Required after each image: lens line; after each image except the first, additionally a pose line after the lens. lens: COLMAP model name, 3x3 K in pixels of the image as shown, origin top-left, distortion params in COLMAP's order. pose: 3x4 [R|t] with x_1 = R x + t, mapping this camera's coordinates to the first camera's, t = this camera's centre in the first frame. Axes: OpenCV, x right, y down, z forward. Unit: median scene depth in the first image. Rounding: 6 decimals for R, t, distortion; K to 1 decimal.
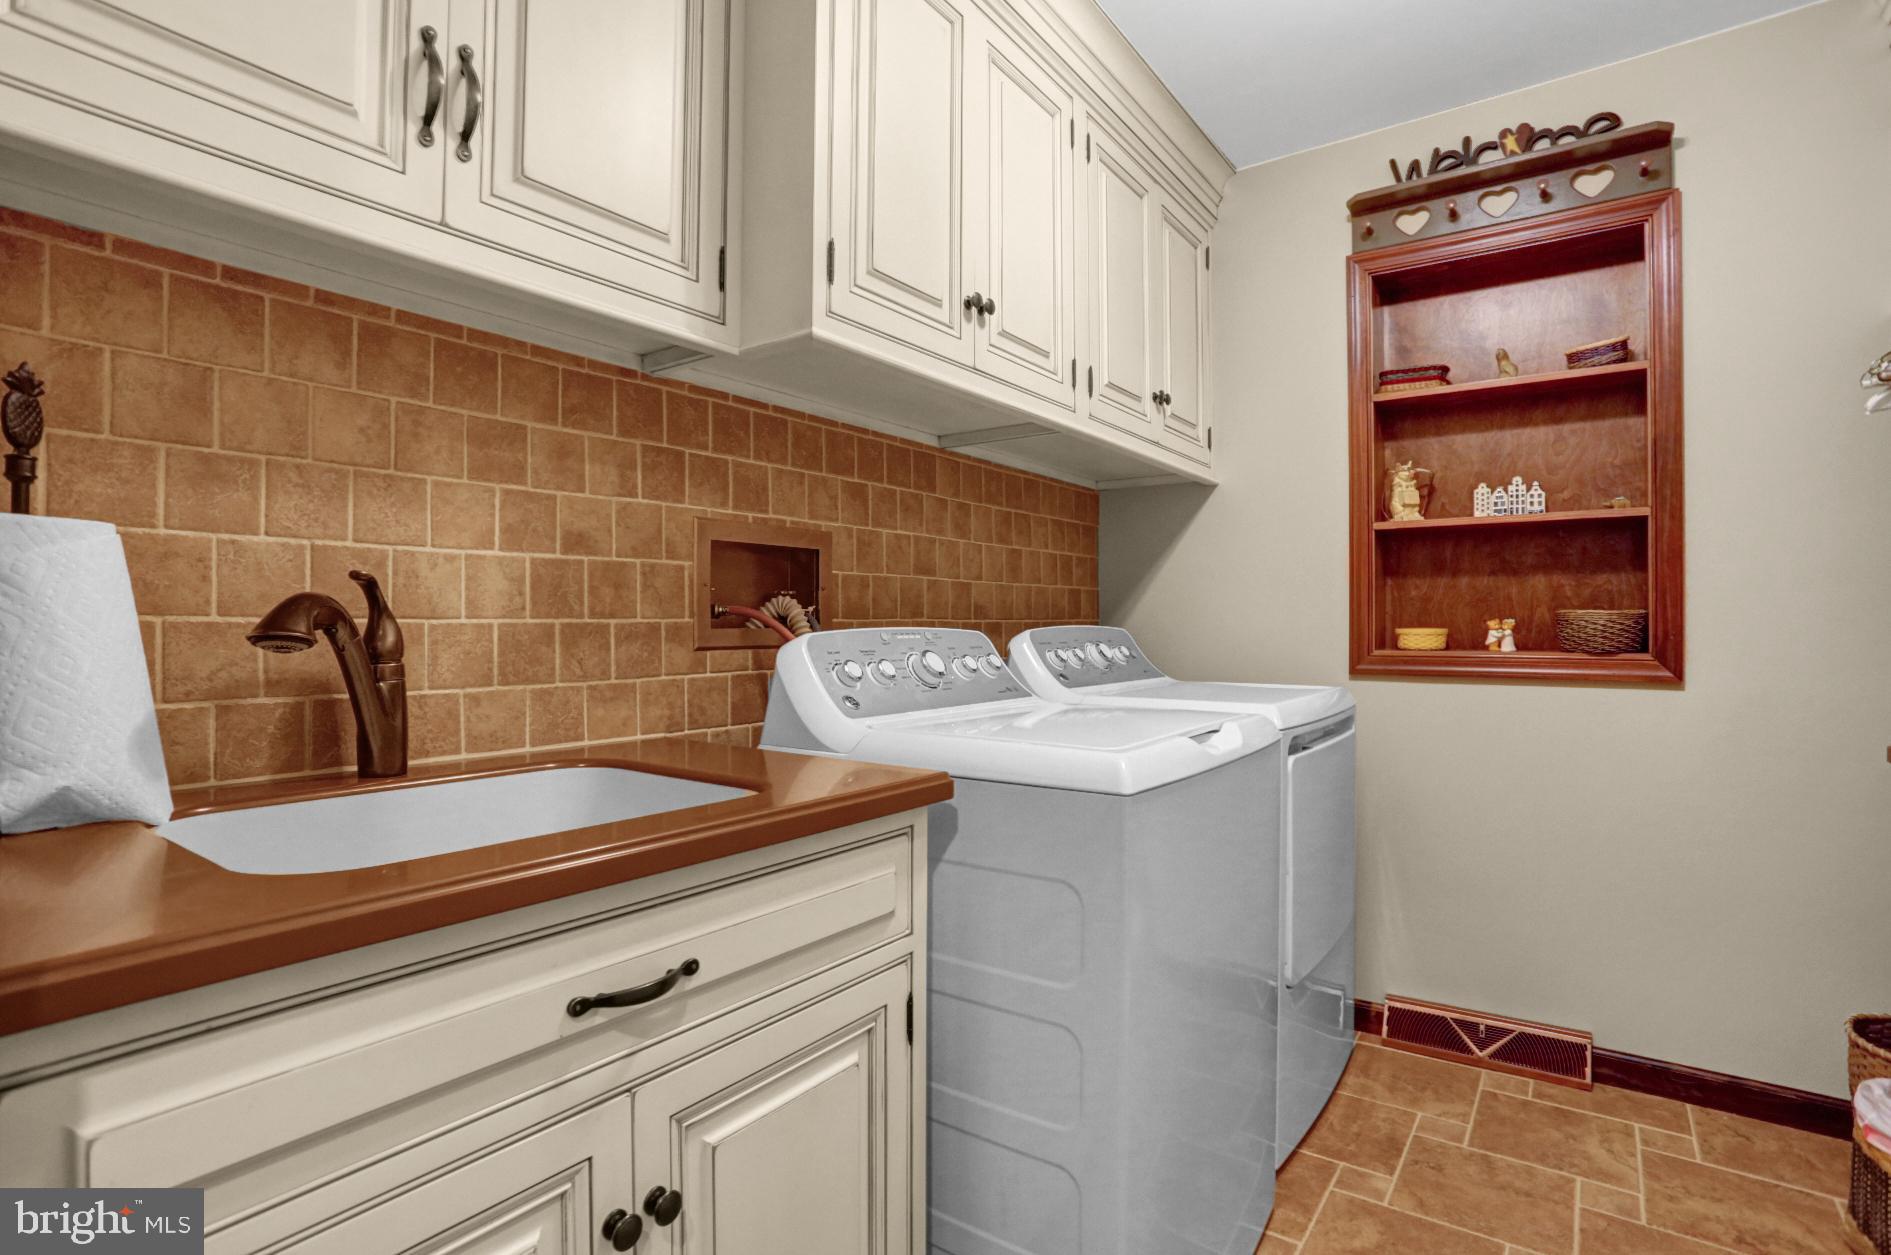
lens RADIAL K [[930.7, 0, 945.5], [0, 930.7, 627.5], [0, 0, 1]] dist [-0.063826, 0.027596]
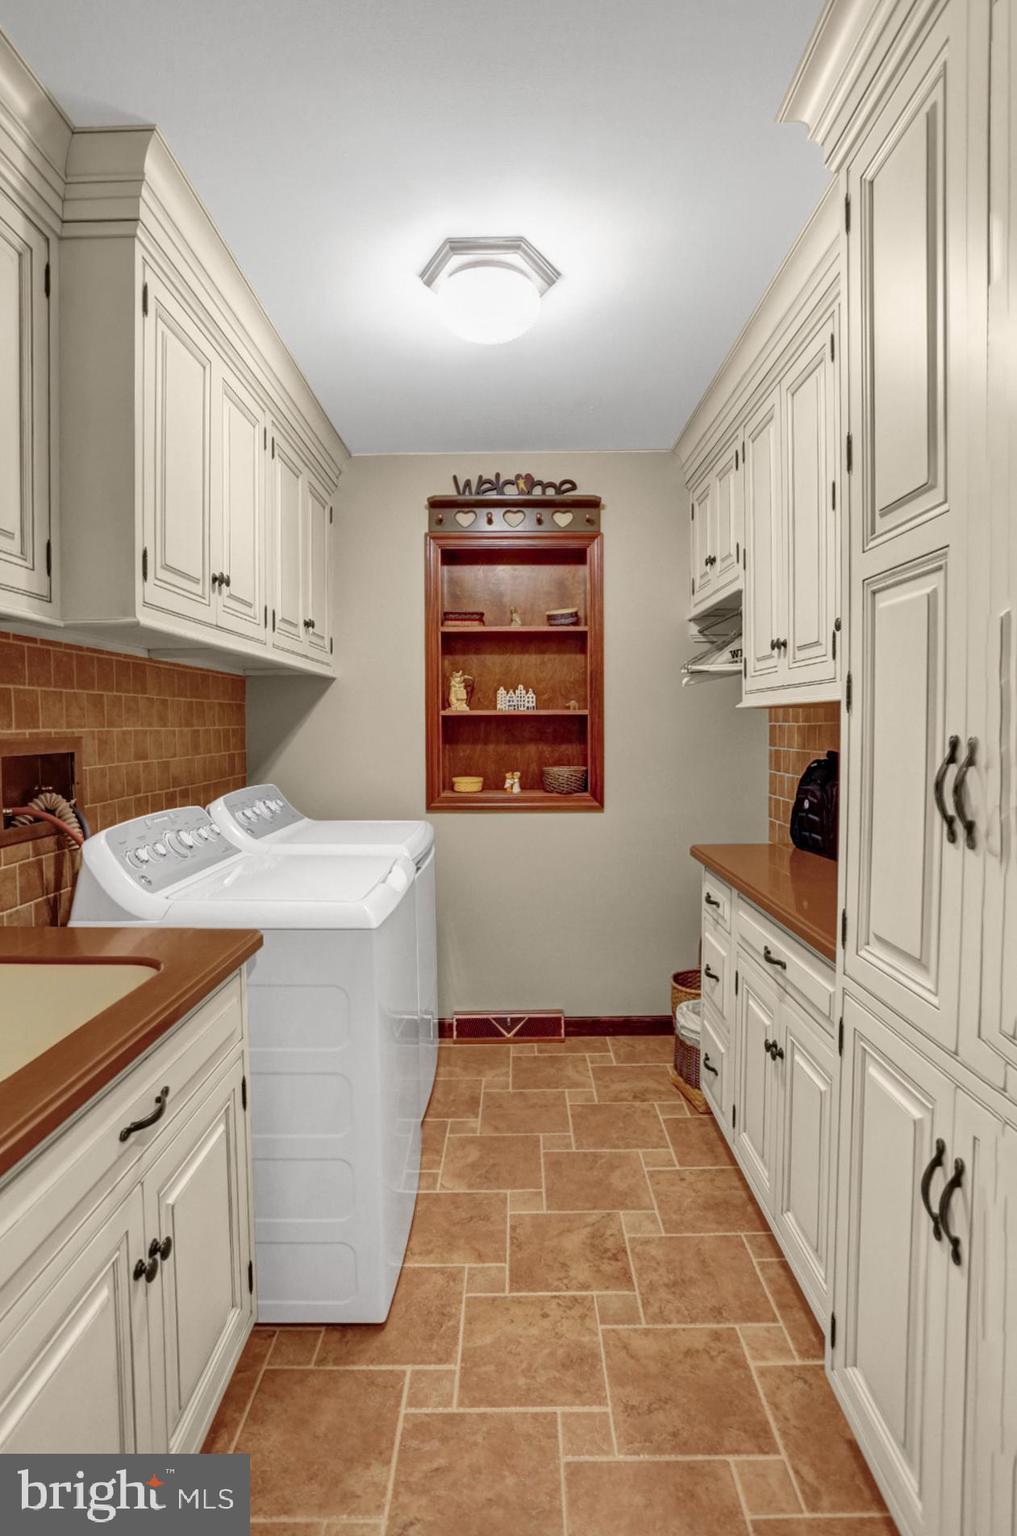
lens RADIAL K [[790.7, 0, 510.9], [0, 790.7, 752.3], [0, 0, 1]] dist [-0.072181, 0.043321]
pose [[0.812882, -0.027019, 0.581801, -0.235242], [0.006009, 0.999259, 0.038011, -0.106140], [-0.582397, -0.027402, 0.812442, -0.161815]]
